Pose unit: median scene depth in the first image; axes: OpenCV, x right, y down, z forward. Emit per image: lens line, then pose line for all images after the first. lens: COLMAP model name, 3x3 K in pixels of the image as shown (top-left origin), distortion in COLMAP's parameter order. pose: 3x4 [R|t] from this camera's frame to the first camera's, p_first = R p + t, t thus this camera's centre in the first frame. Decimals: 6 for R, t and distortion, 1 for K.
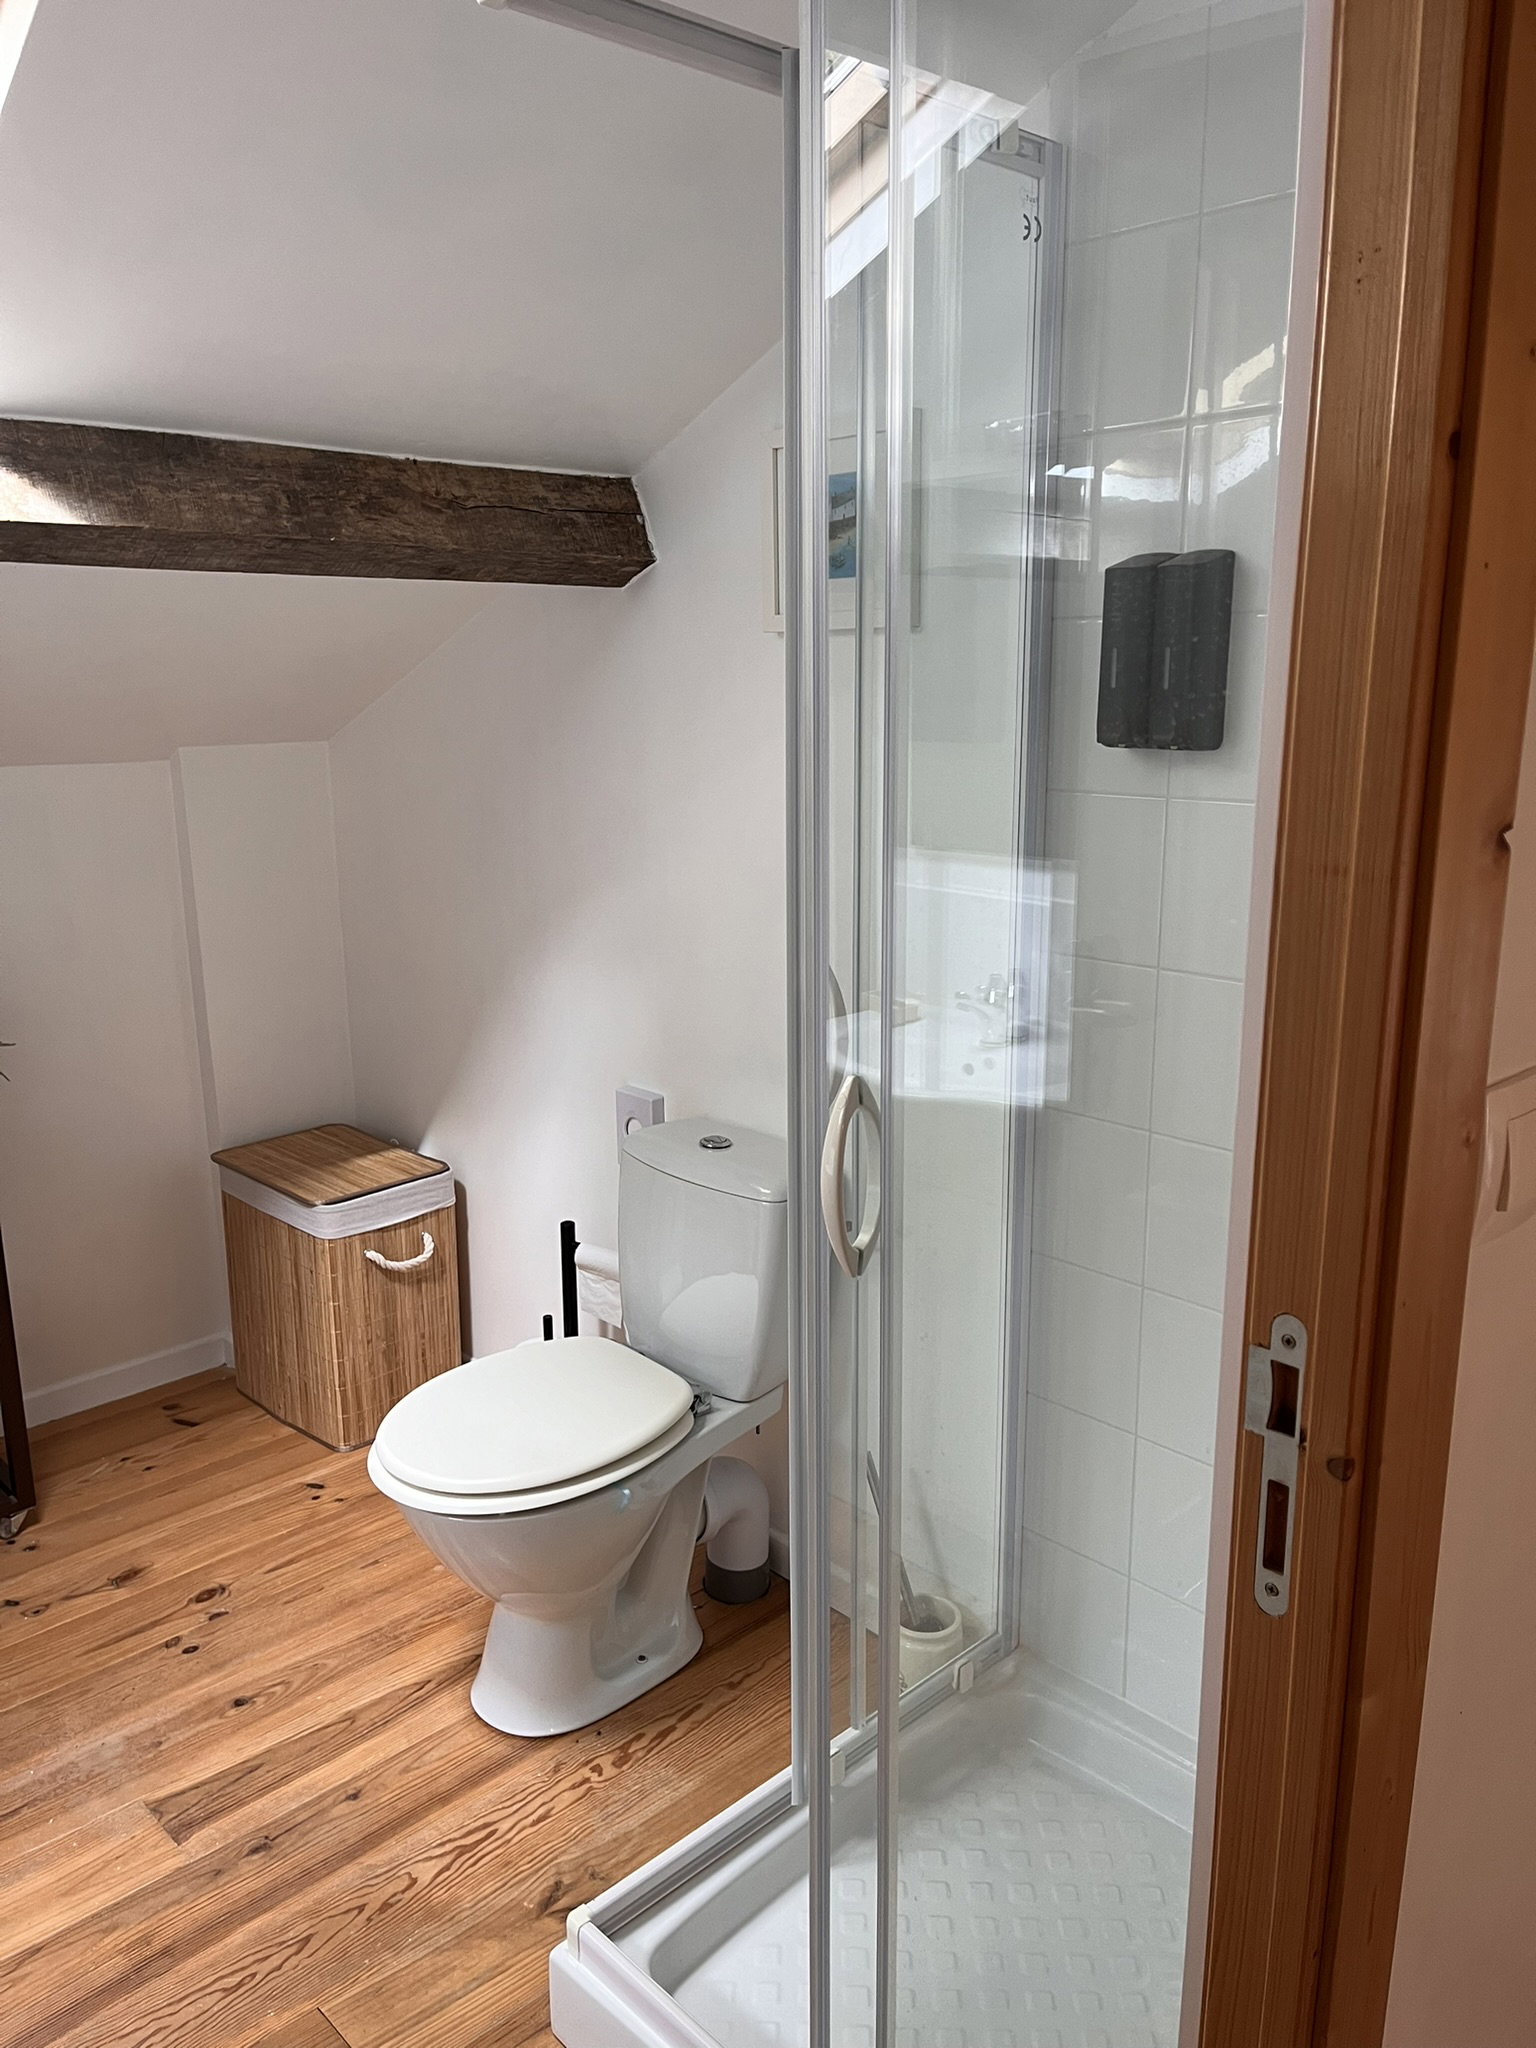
lens RADIAL K [[1562.1, 0, 764.7], [0, 1562.1, 1016.7], [0, 0, 1]] dist [0.050205, -0.080965]
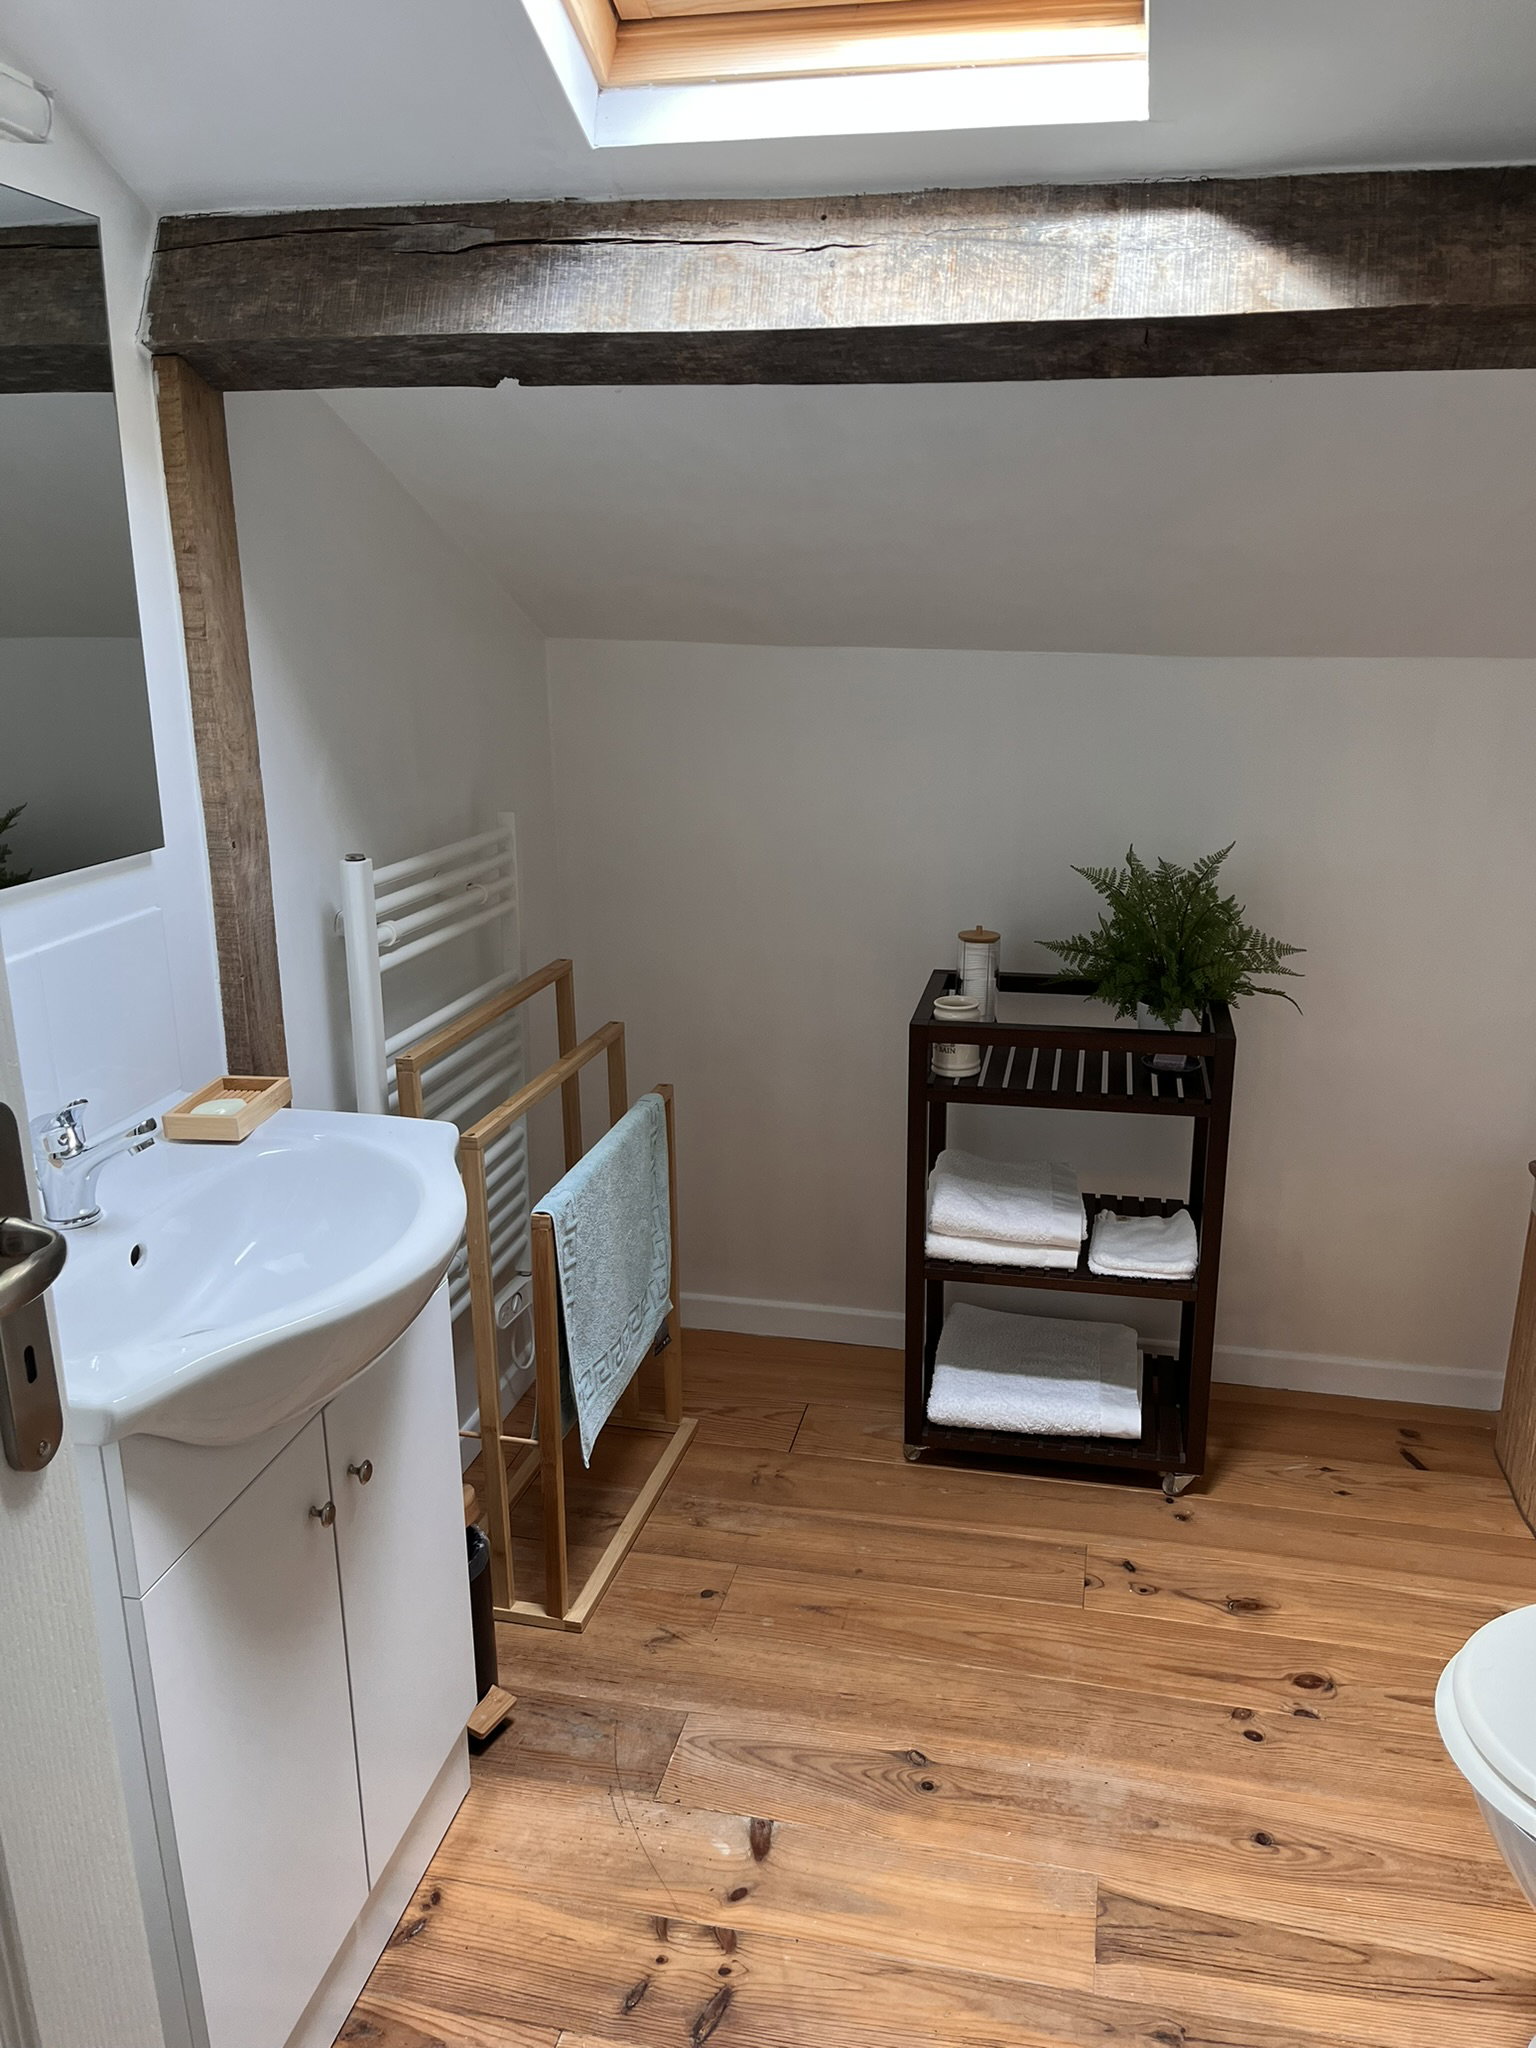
lens RADIAL K [[1562.1, 0, 757.2], [0, 1562.1, 1002.6], [0, 0, 1]] dist [0.050205, -0.080965]
pose [[0.560021, 0.226999, -0.796774, 0.061511], [-0.190795, 0.971218, 0.142595, -0.039449], [0.806210, 0.072164, 0.587213, 0.297828]]
